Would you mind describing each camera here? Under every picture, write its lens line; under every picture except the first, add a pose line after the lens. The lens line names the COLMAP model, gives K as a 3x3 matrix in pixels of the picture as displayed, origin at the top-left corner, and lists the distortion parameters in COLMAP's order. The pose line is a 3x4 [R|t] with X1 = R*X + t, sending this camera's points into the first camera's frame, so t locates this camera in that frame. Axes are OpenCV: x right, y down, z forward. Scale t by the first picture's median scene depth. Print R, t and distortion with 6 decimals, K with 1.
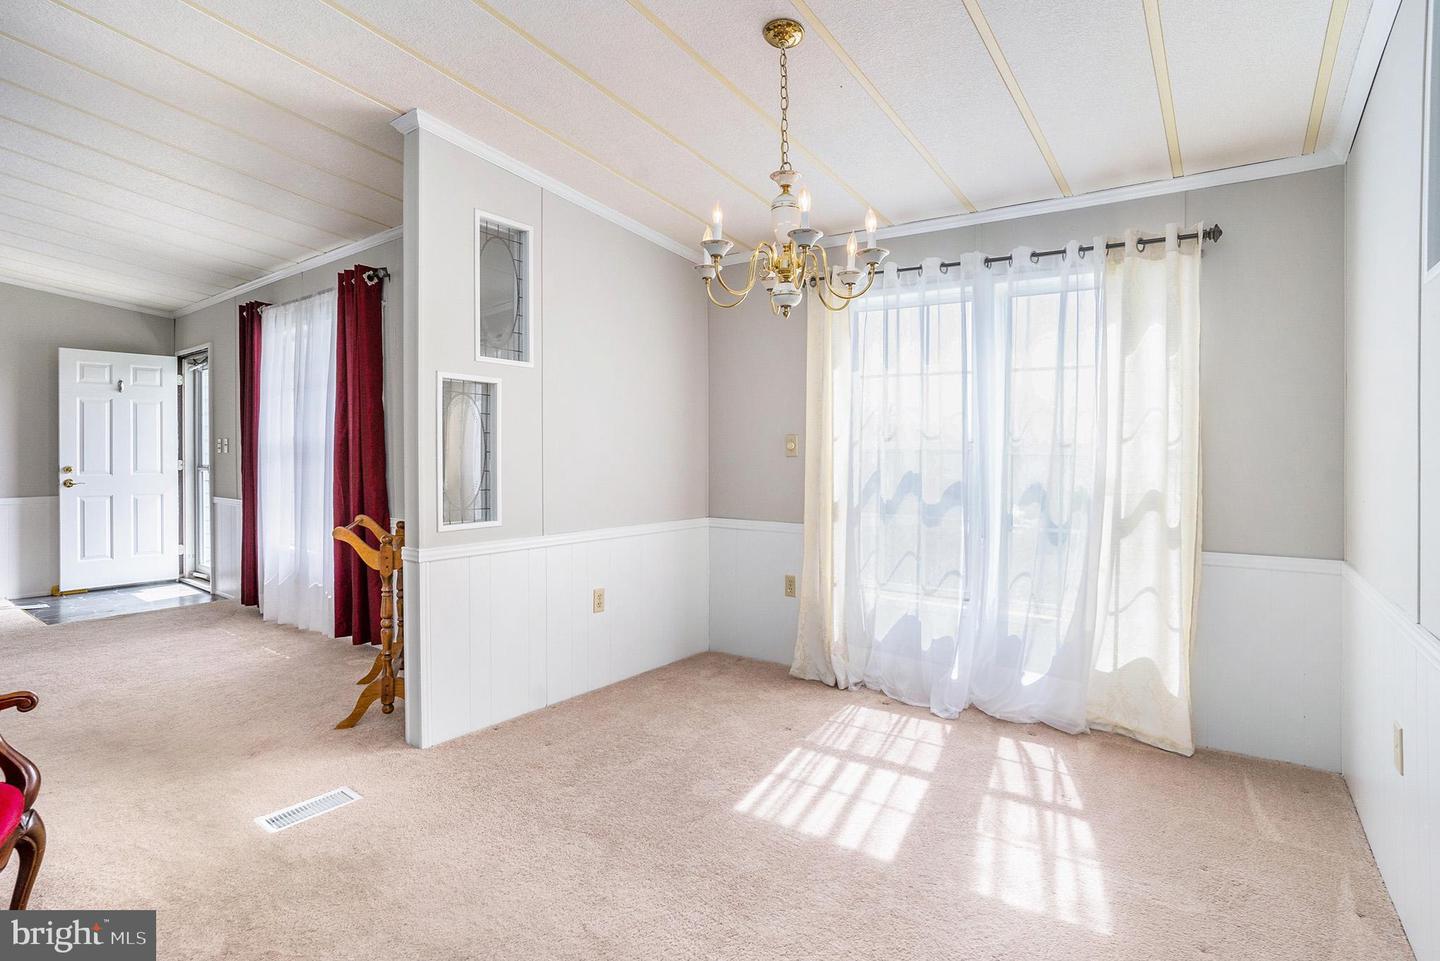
lens RADIAL K [[742.5, 0, 711.8], [0, 742.5, 481.1], [0, 0, 1]] dist [-0.003850, 0.000142]
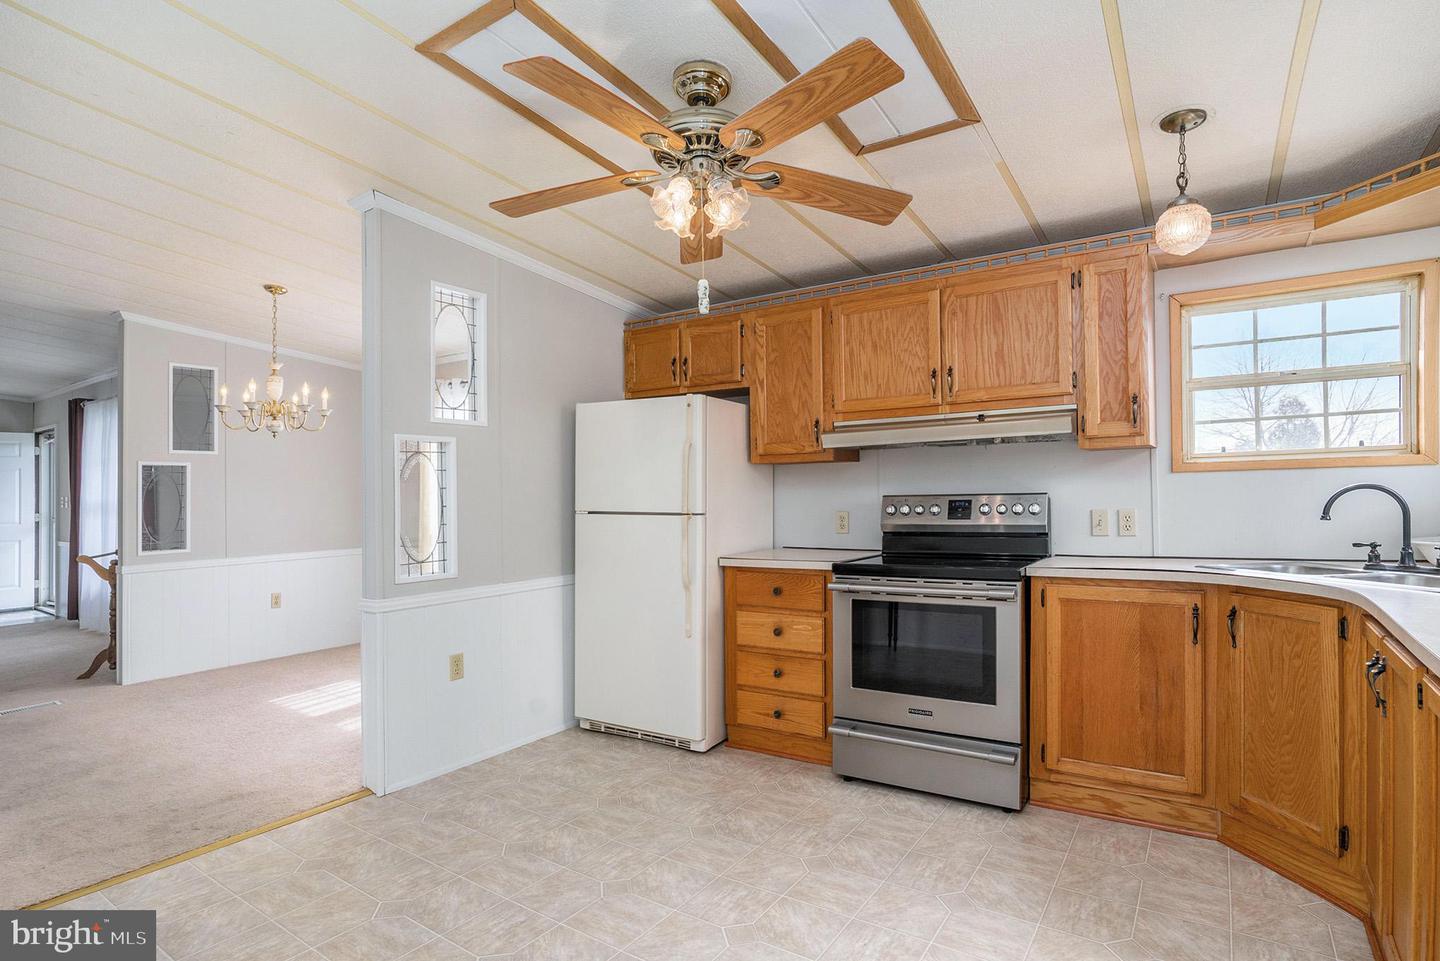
lens RADIAL K [[764.2, 0, 727.7], [0, 764.2, 491.7], [0, 0, 1]] dist [-0.027174, 0.031287]
pose [[0.998949, -0.019531, 0.041466, 0.520151], [0.020961, 0.999190, -0.034343, 0.005455], [-0.040761, 0.035176, 0.998550, -0.452221]]
